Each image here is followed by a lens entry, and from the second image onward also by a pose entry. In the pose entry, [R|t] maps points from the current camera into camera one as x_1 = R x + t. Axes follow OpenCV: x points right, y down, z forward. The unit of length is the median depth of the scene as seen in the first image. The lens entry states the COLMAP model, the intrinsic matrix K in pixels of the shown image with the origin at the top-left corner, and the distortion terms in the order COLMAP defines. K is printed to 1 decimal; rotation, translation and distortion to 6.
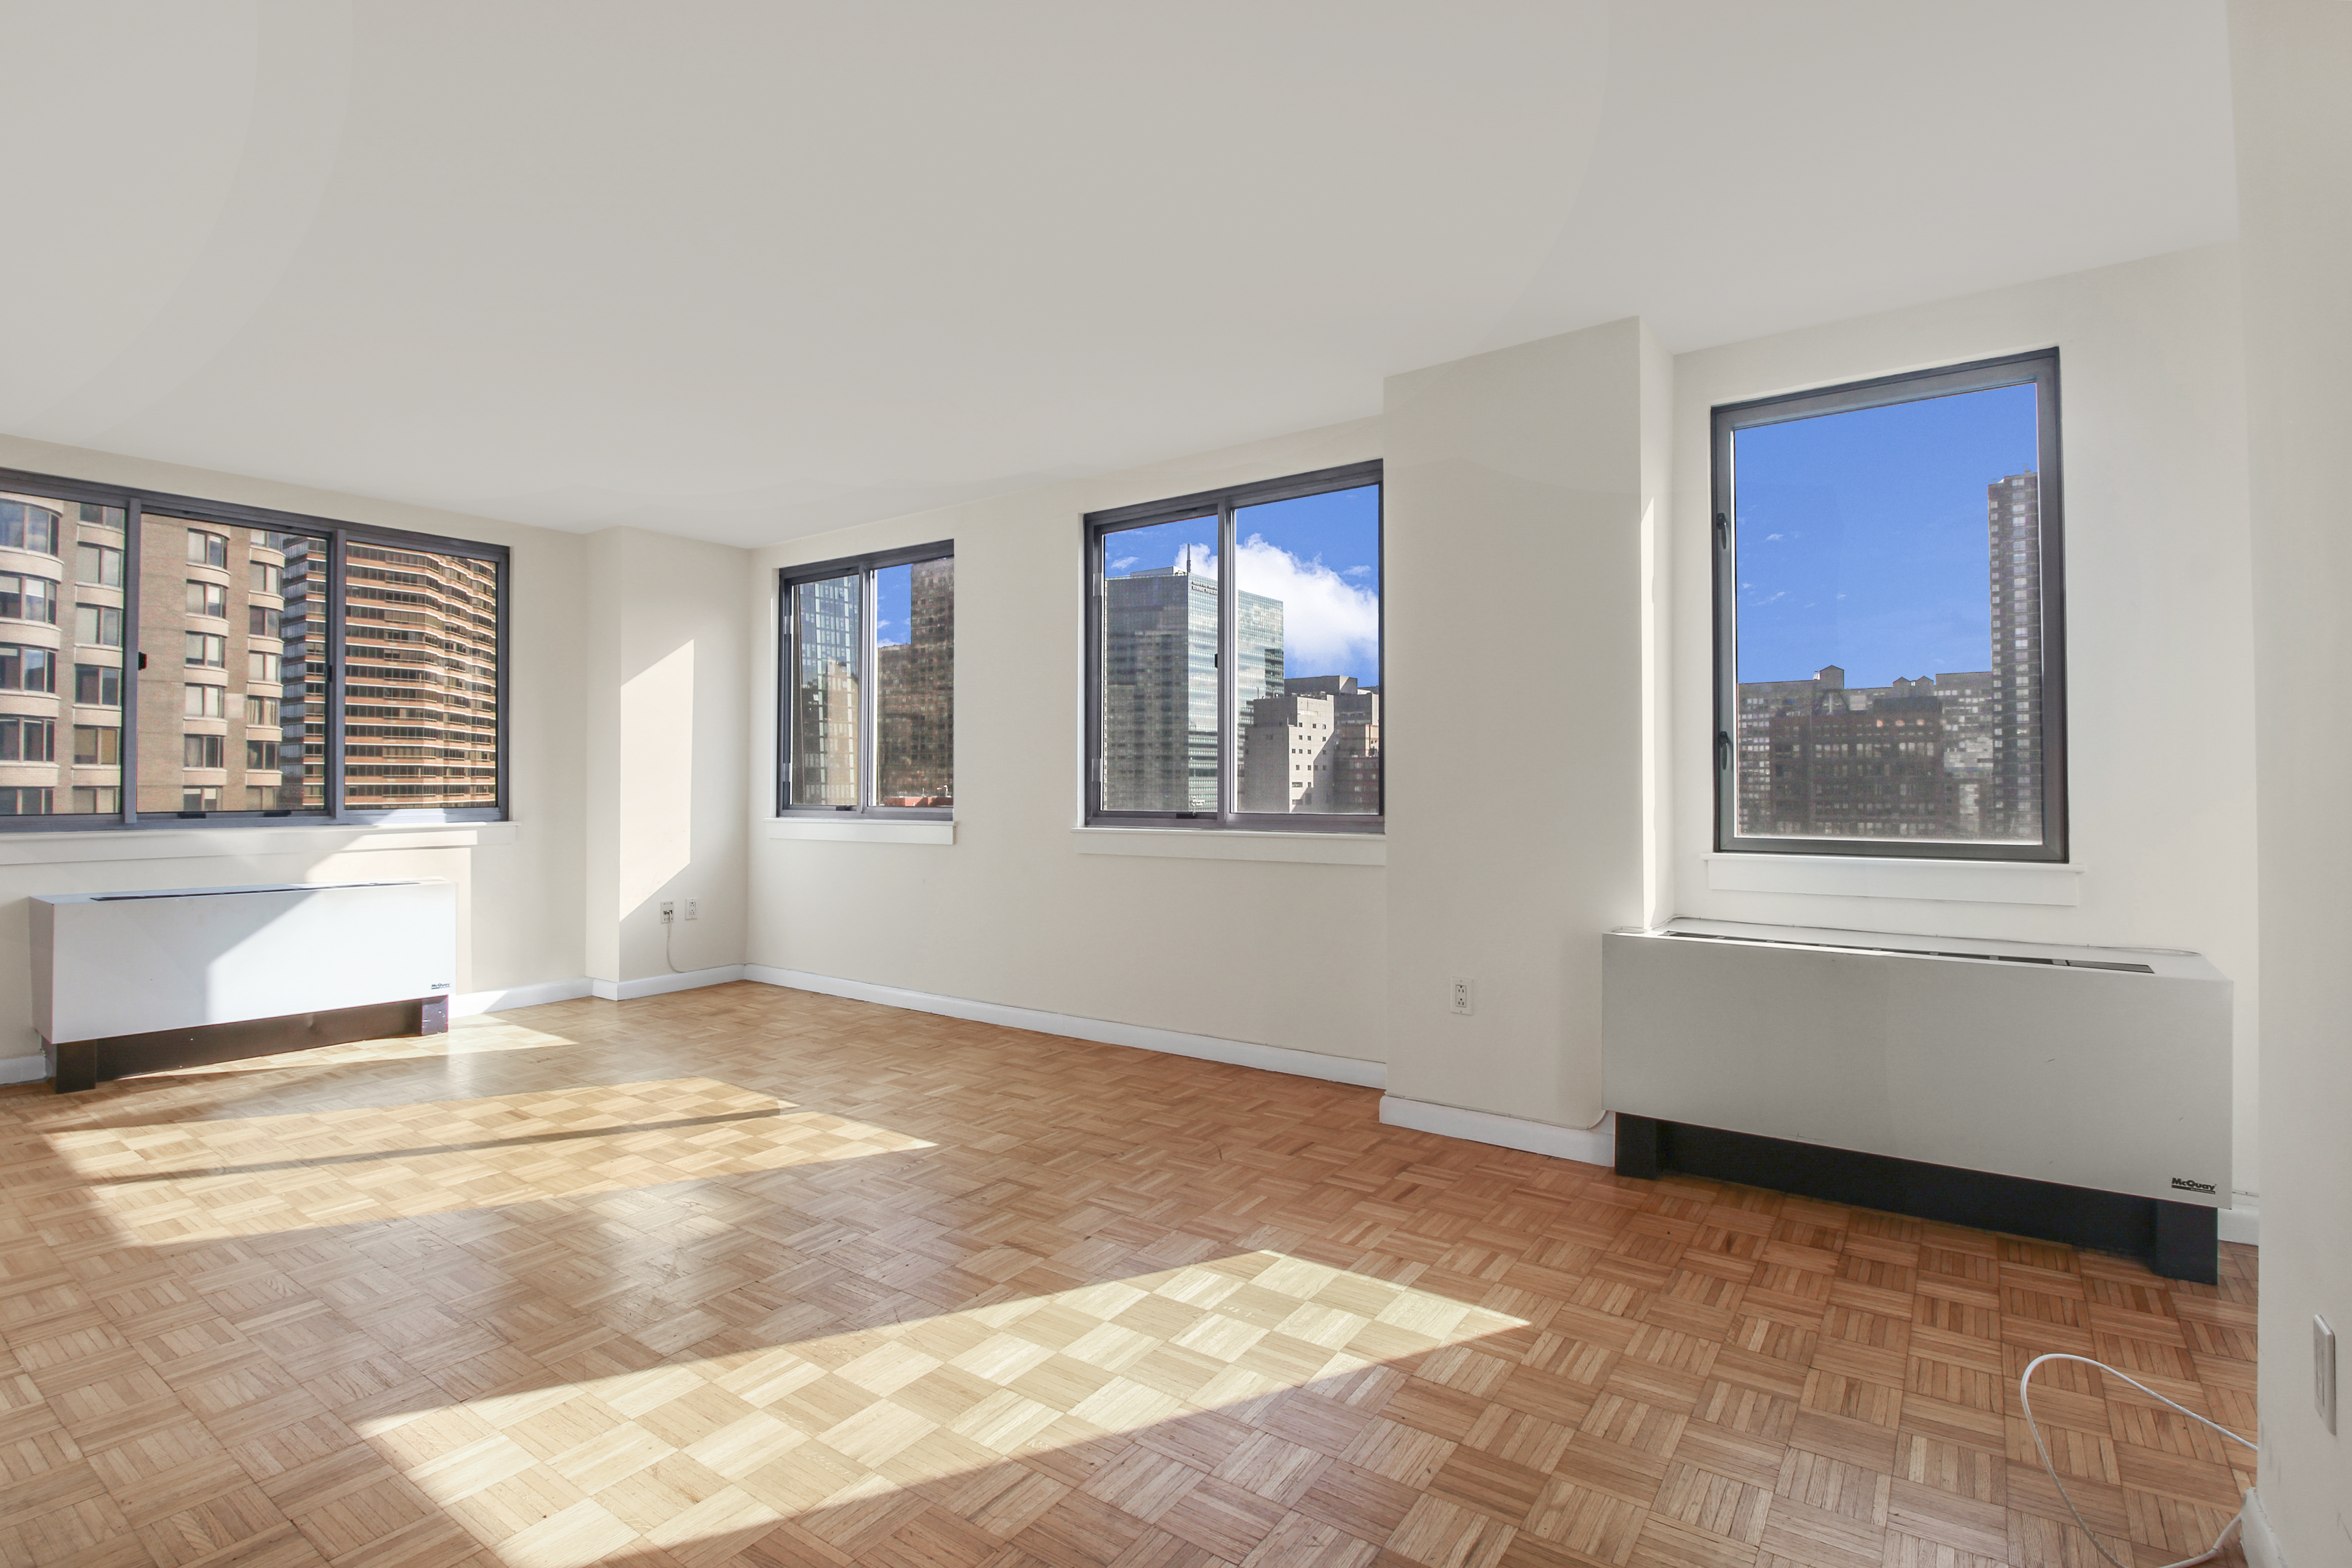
lens RADIAL K [[1131.3, 0, 1193.9], [0, 1131.3, 772.9], [0, 0, 1]] dist [-0.001927, -0.000279]
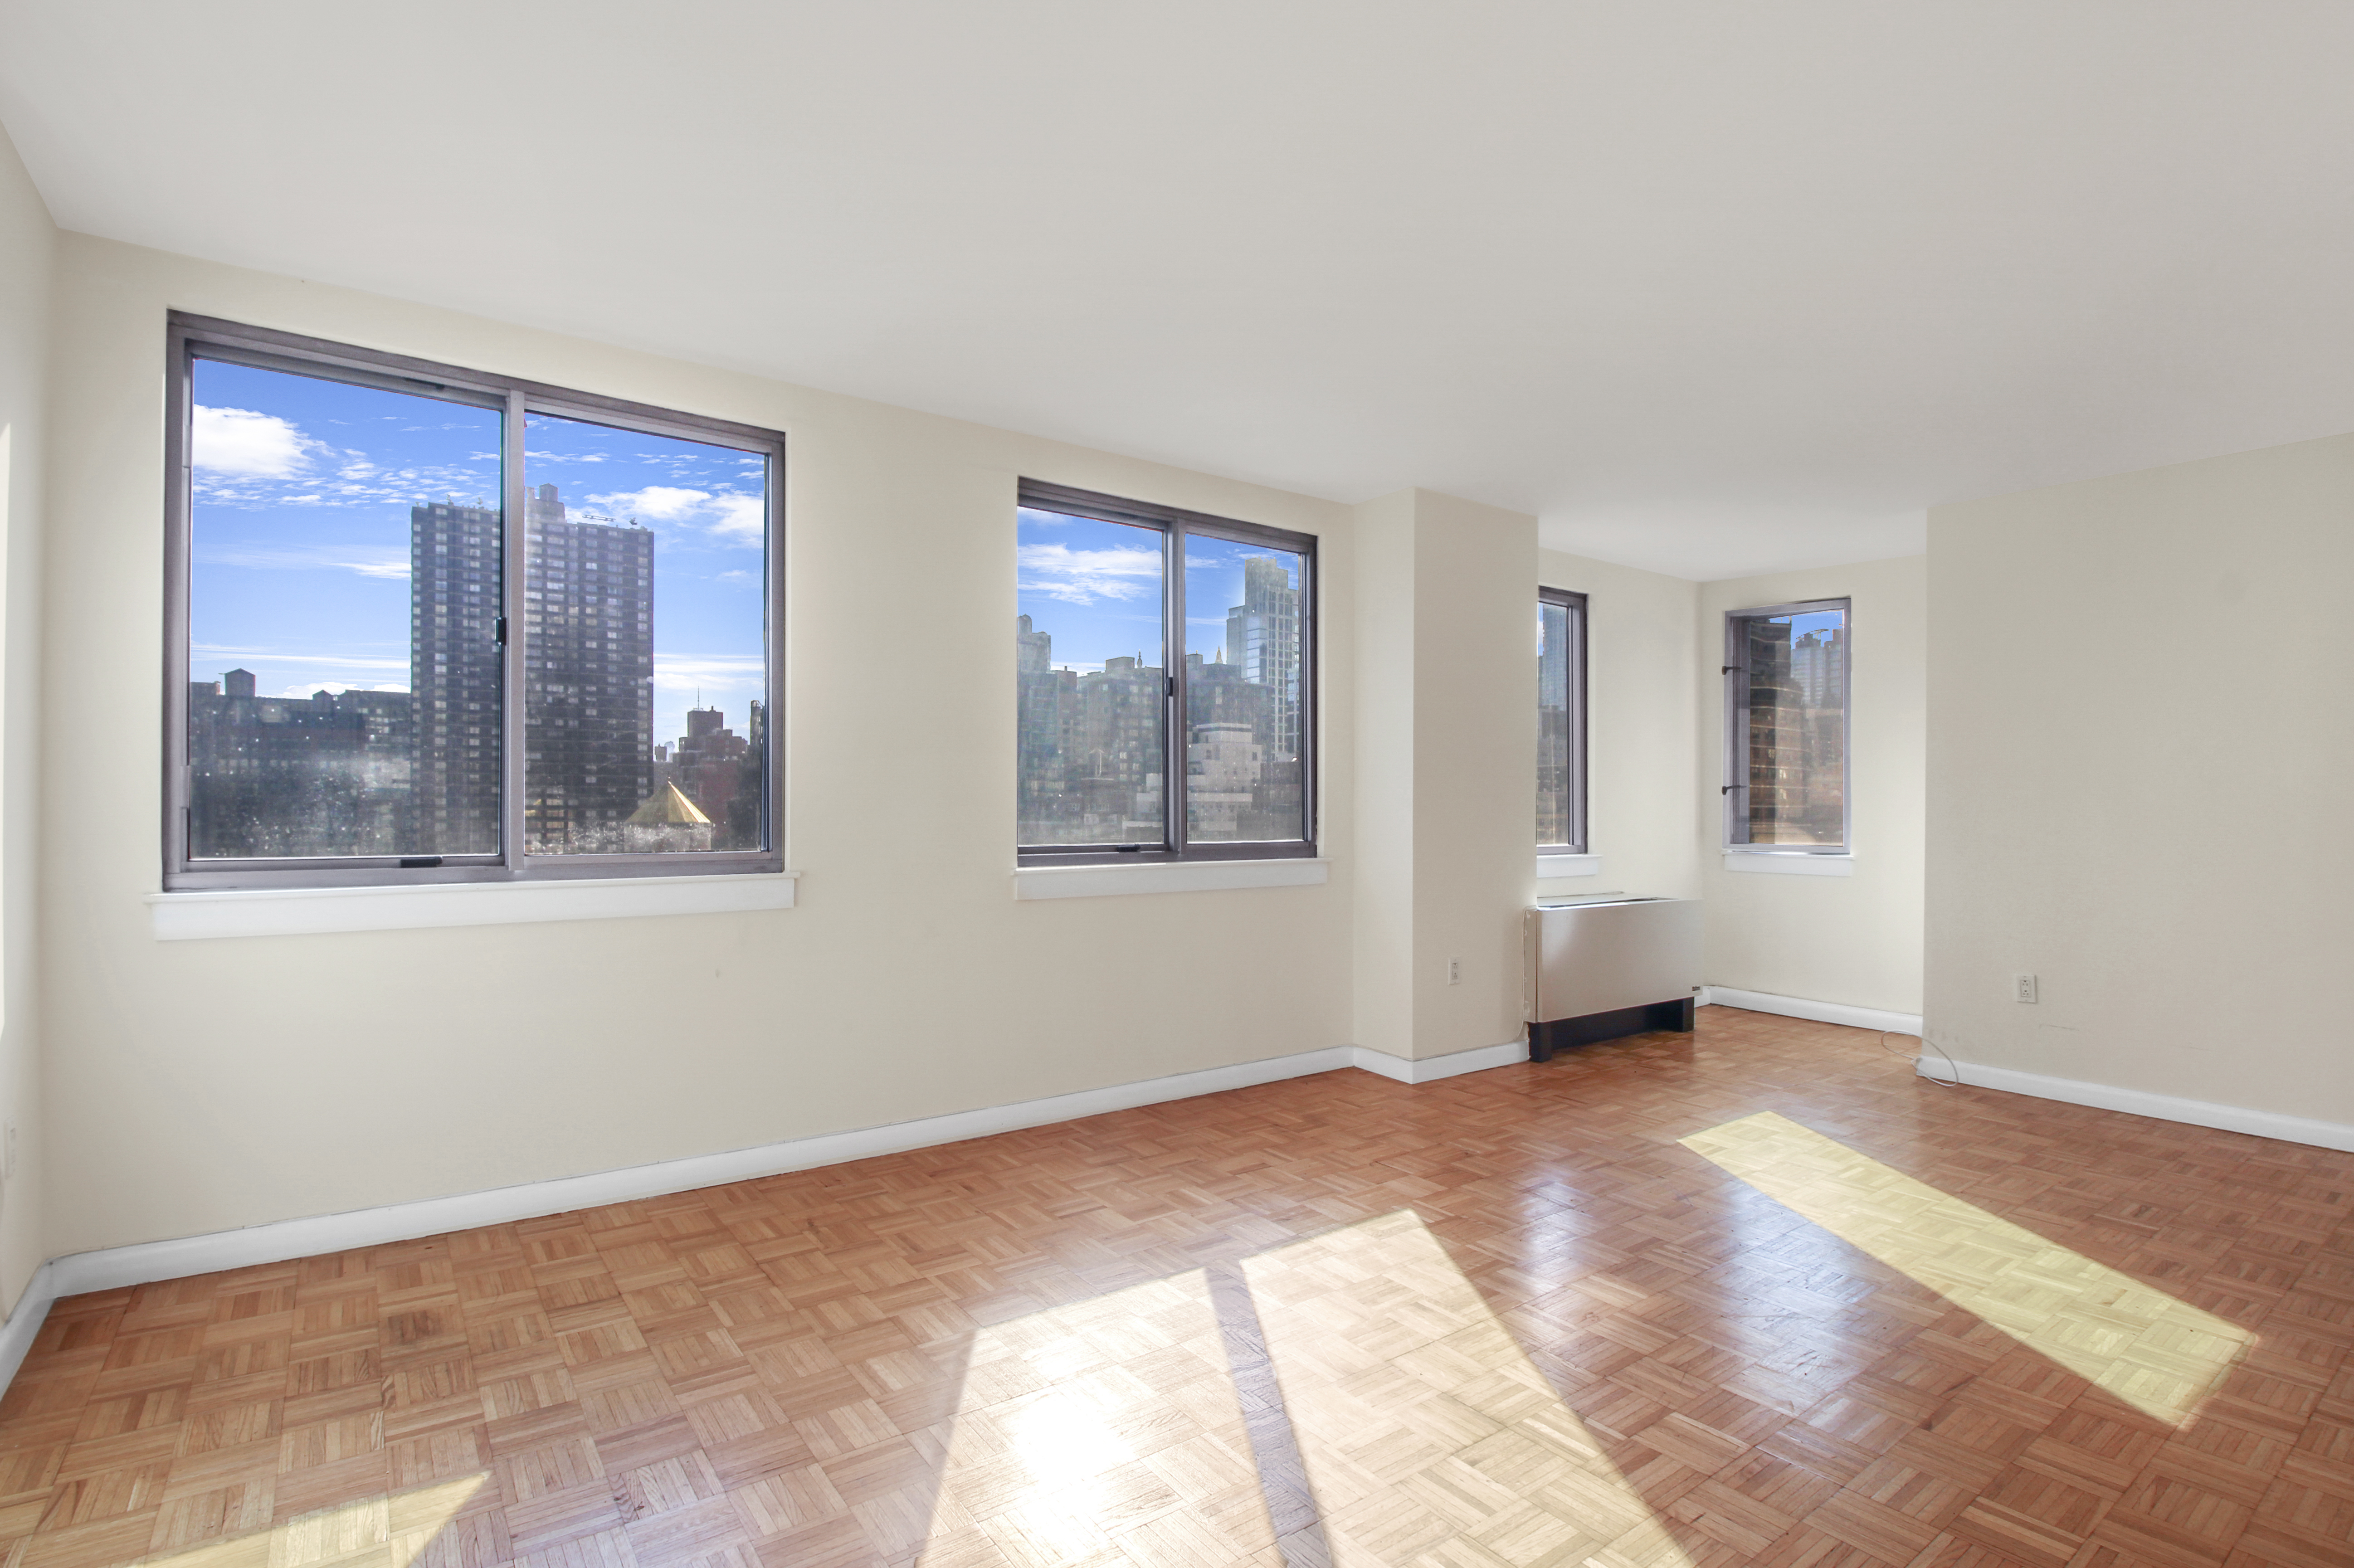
lens RADIAL K [[1132.3, 0, 1194.4], [0, 1132.3, 799.6], [0, 0, 1]] dist [-0.001927, -0.000279]
pose [[0.302528, 0.009149, 0.953097, -0.995894], [-0.014106, 0.999887, -0.005121, 0.001949], [-0.953036, -0.011895, 0.302623, 0.762187]]
